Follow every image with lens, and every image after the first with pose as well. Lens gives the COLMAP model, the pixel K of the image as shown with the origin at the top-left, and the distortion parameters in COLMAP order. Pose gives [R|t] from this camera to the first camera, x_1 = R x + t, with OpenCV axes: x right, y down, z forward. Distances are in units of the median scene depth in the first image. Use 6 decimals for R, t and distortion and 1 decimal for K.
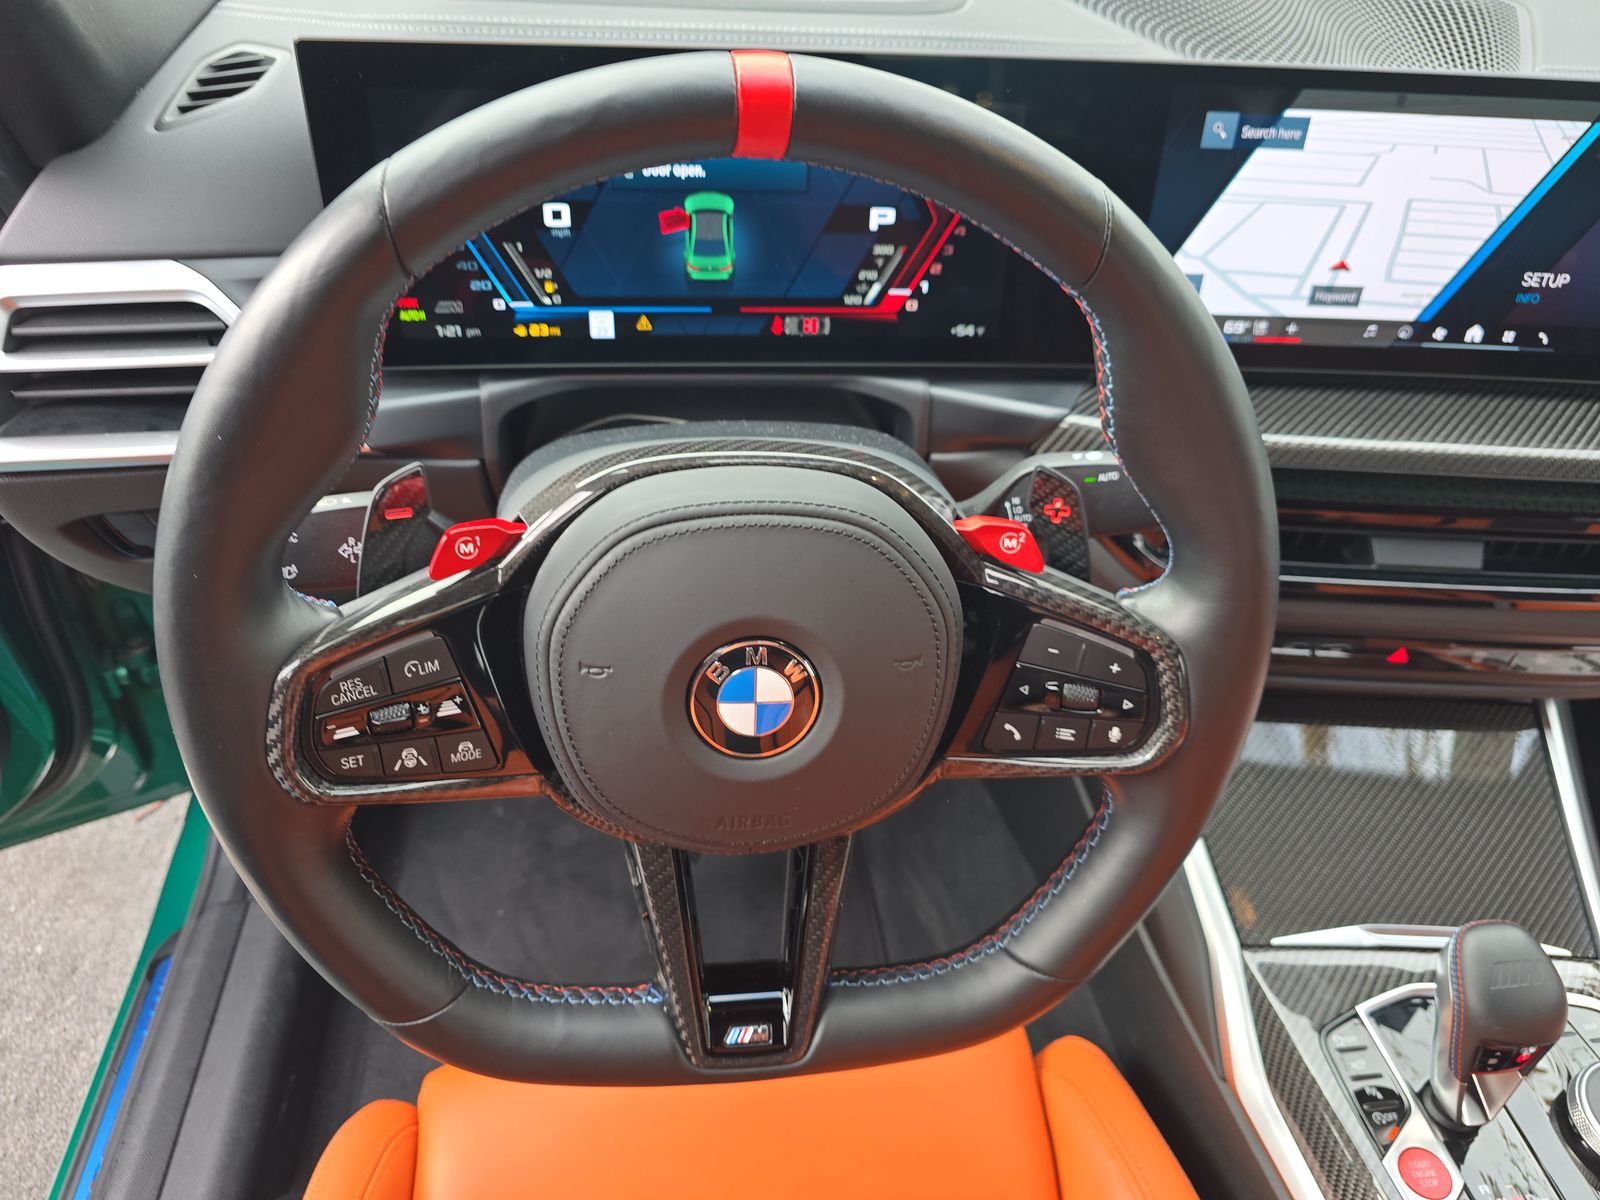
lens RADIAL K [[1119.2, 0, 816.3], [0, 1119.2, 629.9], [0, 0, 1]] dist [0.028751, -0.040278]
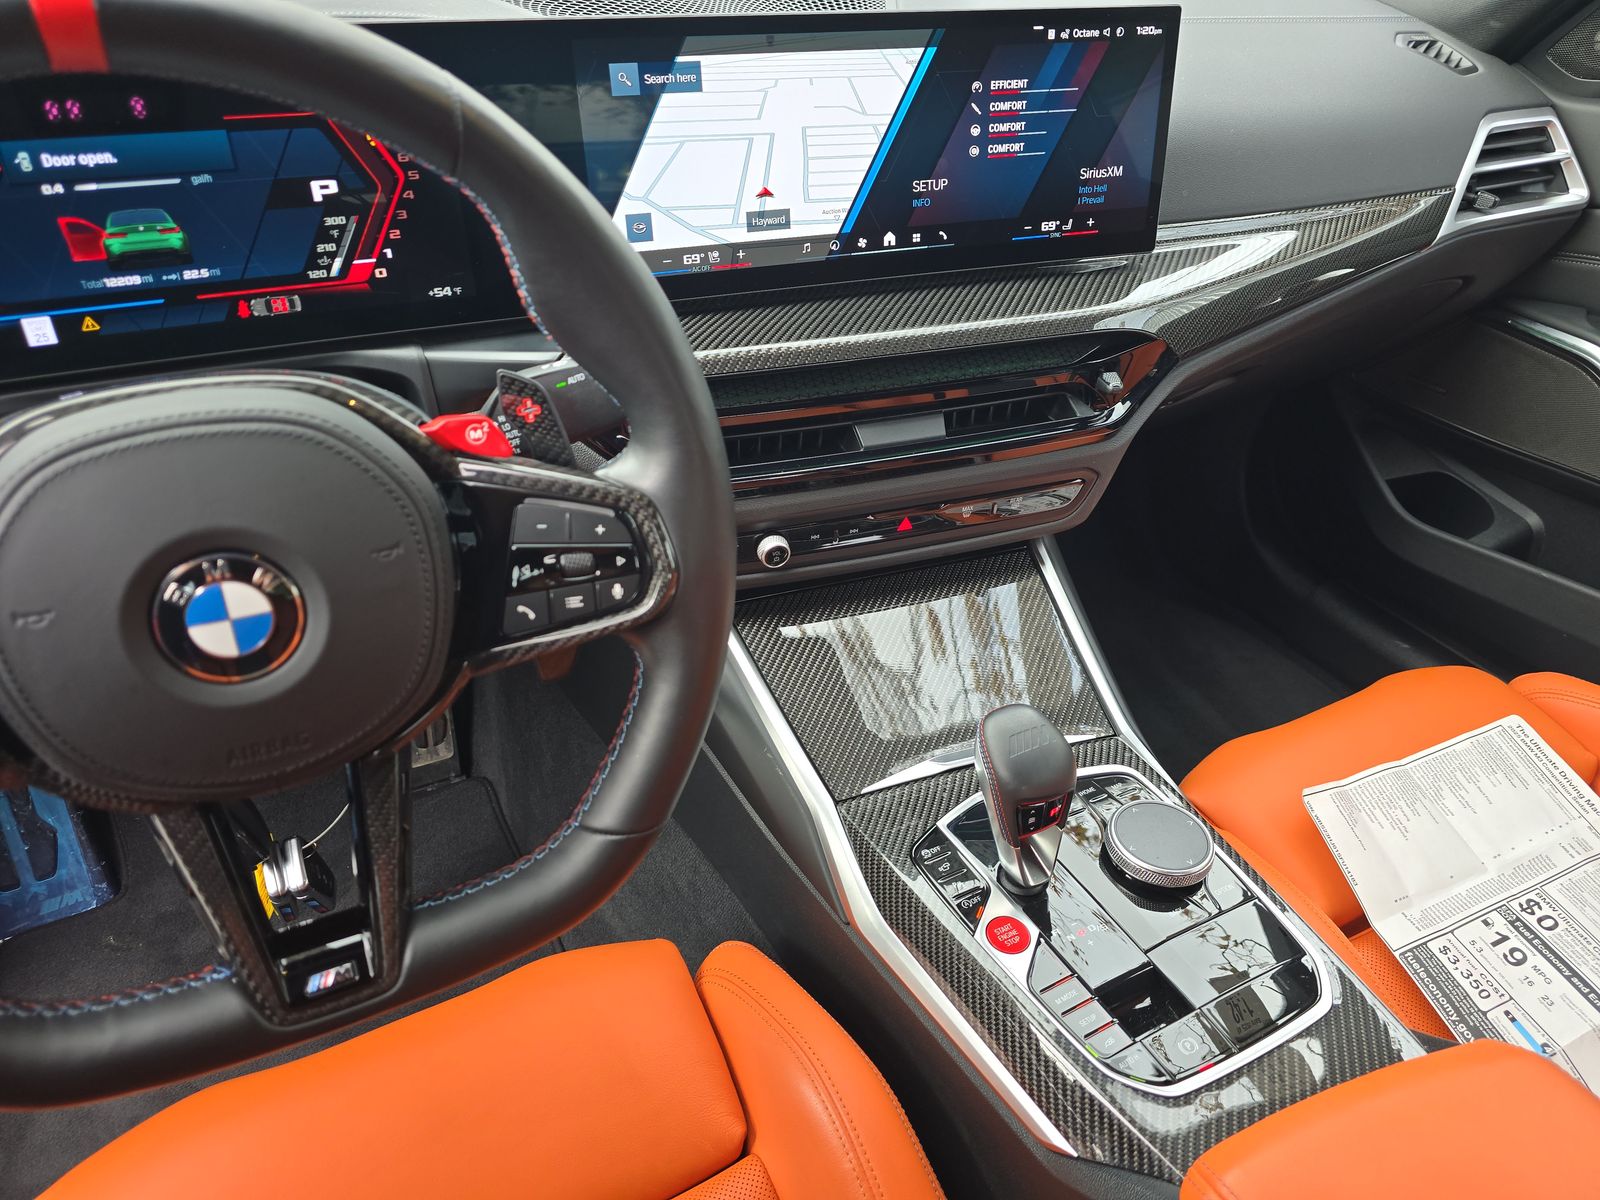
lens RADIAL K [[1083.3, 0, 799.0], [0, 1083.3, 618.7], [0, 0, 1]] dist [0.047348, -0.048412]
pose [[0.934540, -0.220338, 0.279440, 0.097361], [0.235327, 0.971693, -0.020832, 0.135732], [-0.266939, 0.085228, 0.959937, -0.040236]]
